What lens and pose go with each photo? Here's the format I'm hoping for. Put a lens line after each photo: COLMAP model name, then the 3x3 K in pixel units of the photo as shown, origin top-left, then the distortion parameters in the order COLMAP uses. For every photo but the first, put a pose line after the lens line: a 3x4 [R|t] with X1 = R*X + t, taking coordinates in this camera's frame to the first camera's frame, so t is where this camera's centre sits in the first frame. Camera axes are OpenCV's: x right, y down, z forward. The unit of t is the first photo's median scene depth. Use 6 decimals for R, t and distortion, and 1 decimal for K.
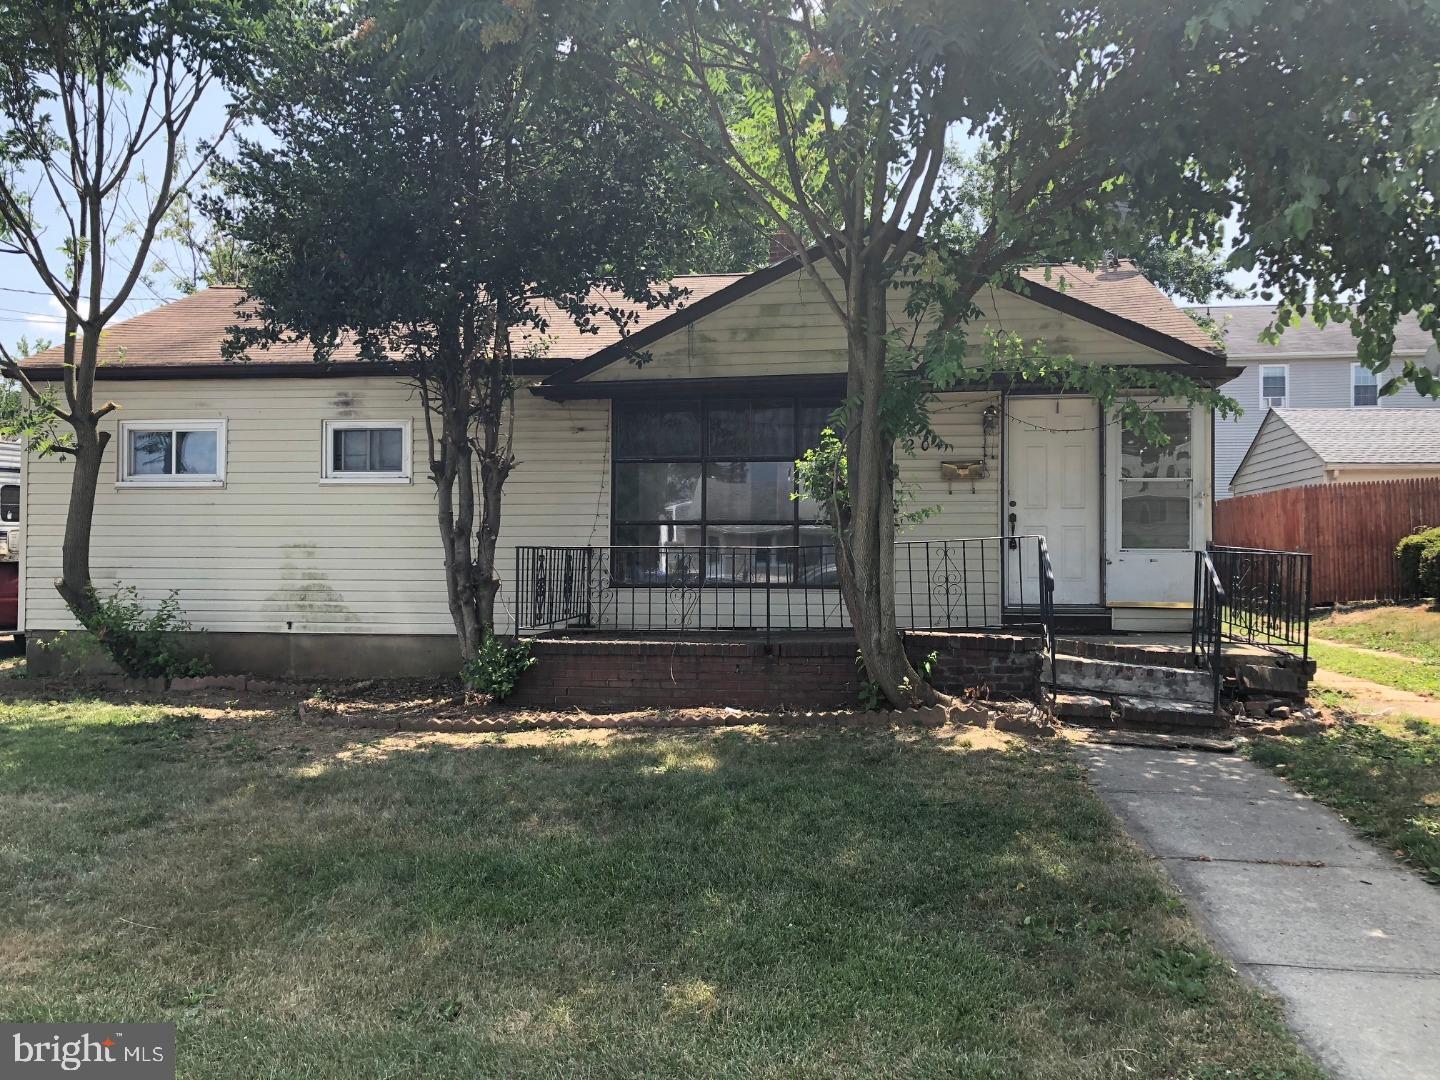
lens RADIAL K [[904.5, 0, 720.0], [0, 904.5, 540.0], [0, 0, 1]] dist [0.004308, 0.000725]
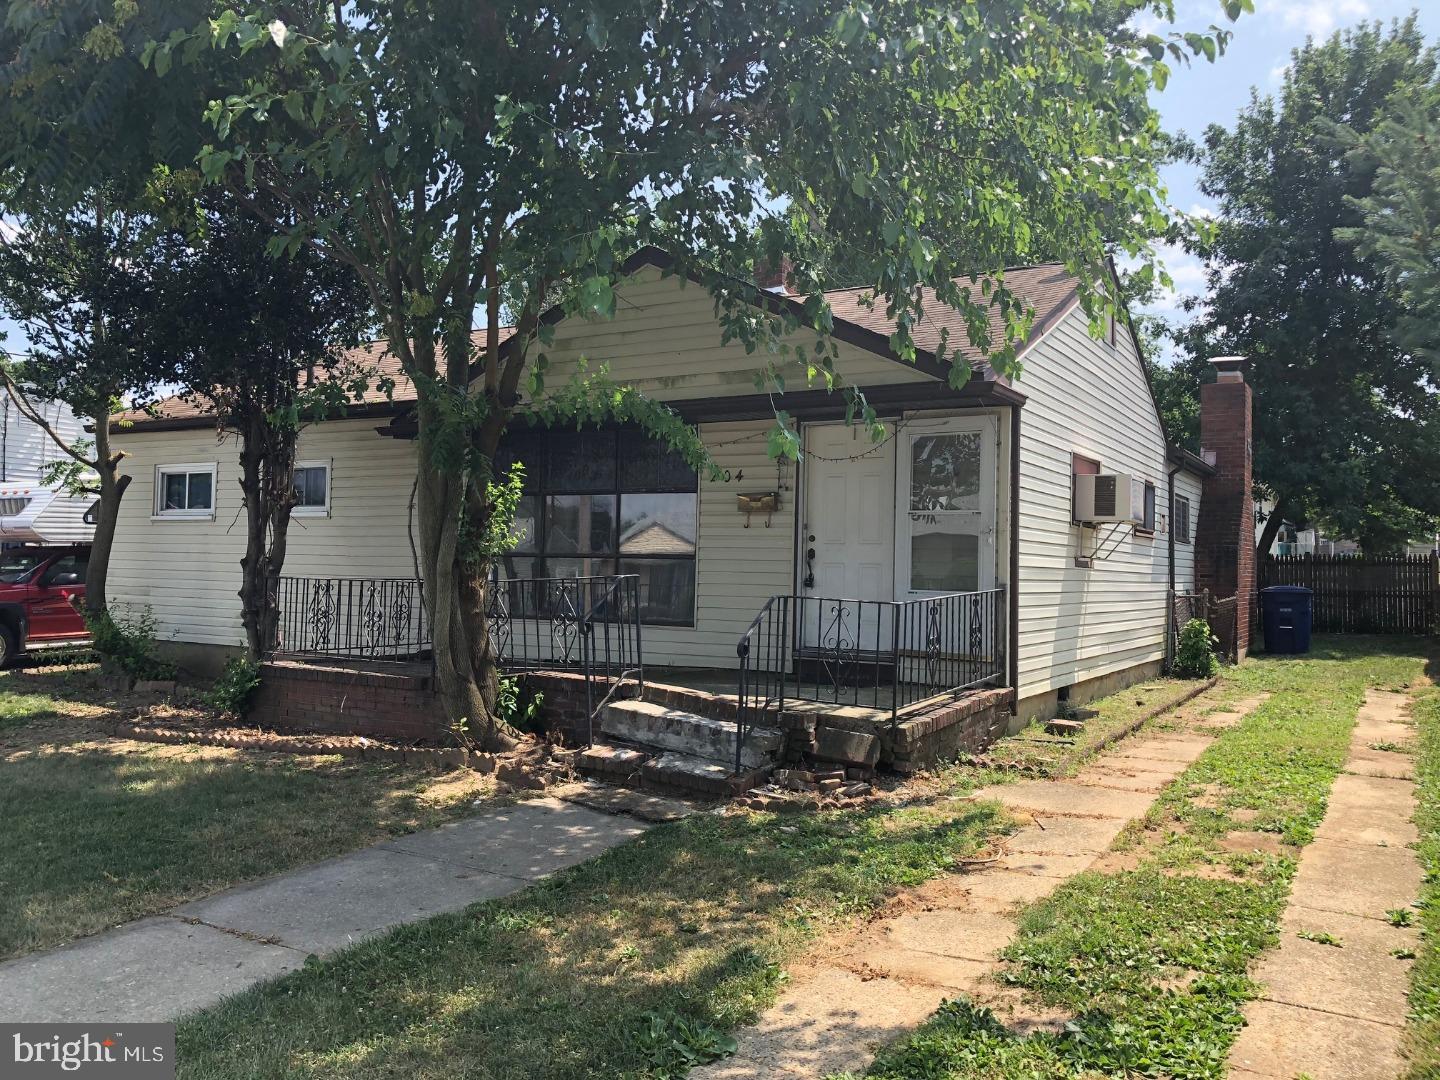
lens RADIAL K [[904.5, 0, 720.0], [0, 904.5, 540.0], [0, 0, 1]] dist [0.004308, 0.000725]
pose [[0.954148, 0.005373, -0.299286, 0.512554], [-0.013461, 0.999598, -0.024969, -0.014119], [0.299032, 0.027853, 0.953837, 0.088001]]
